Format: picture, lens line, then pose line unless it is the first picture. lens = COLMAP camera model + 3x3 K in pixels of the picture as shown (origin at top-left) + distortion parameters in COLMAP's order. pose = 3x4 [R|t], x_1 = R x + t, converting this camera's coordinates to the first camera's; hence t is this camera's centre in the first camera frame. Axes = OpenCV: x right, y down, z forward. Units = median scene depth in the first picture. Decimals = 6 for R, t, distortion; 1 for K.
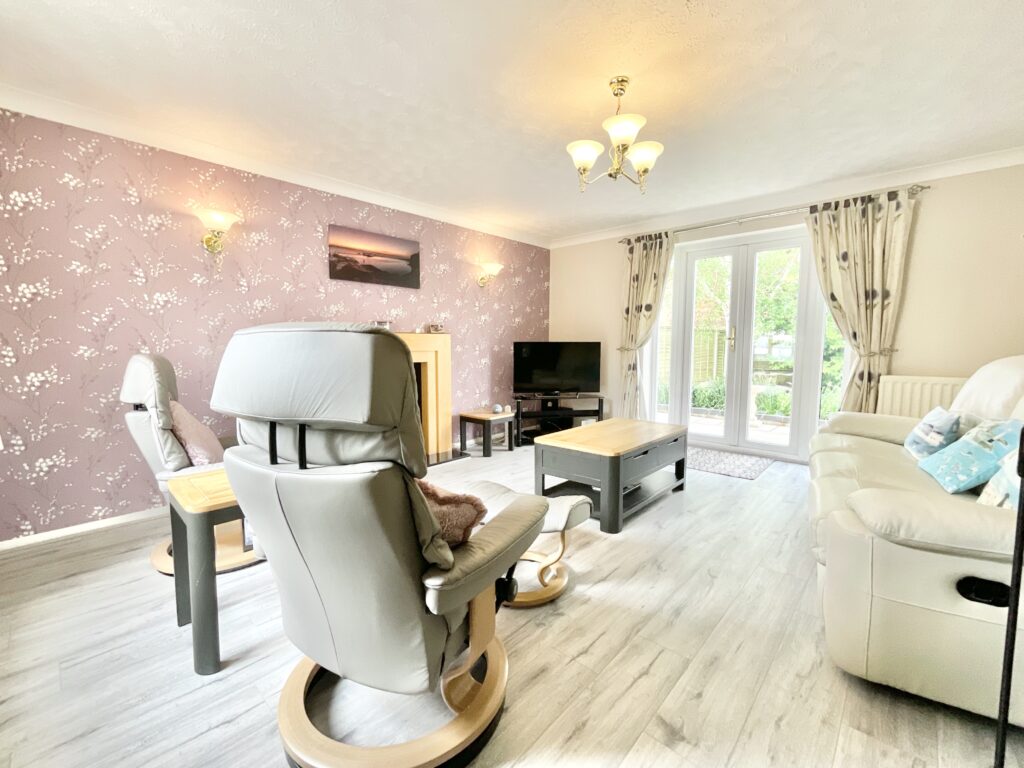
lens RADIAL K [[416.4, 0, 510.1], [0, 416.4, 383.7], [0, 0, 1]] dist [-0.001544, 0.000376]
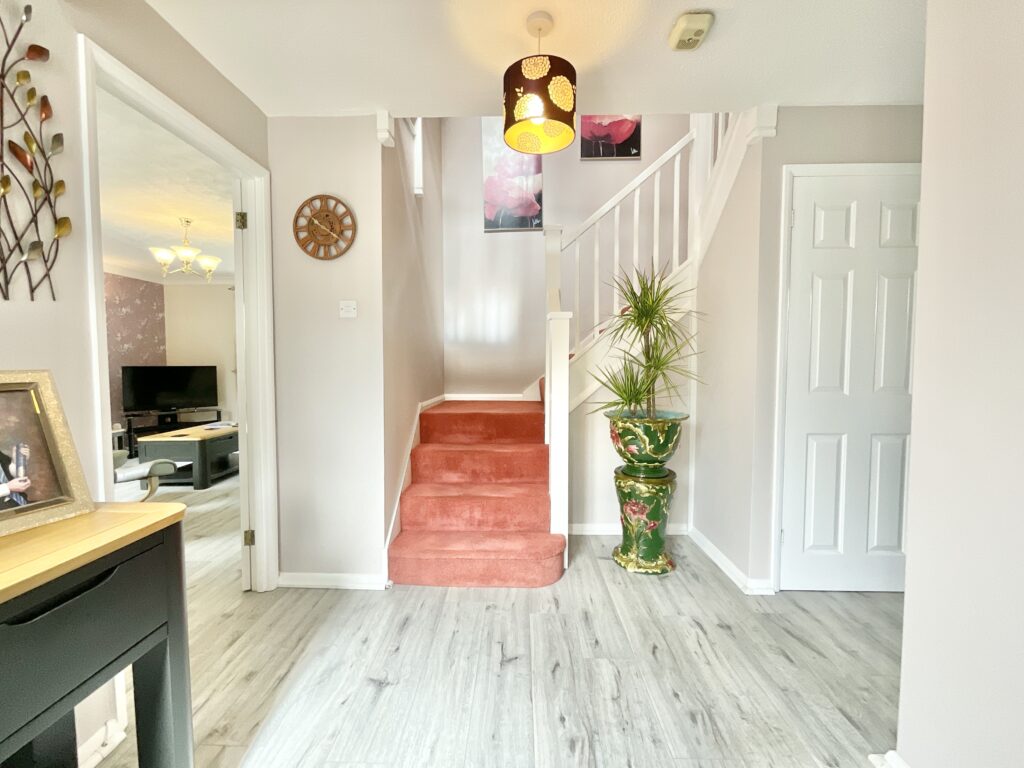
lens RADIAL K [[416.4, 0, 510.1], [0, 416.4, 383.7], [0, 0, 1]] dist [-0.001544, 0.000376]
pose [[0.747223, -0.032845, 0.663761, 0.043286], [0.061656, 0.997896, -0.020029, 0.032163], [-0.661707, 0.055891, 0.747676, -0.505826]]
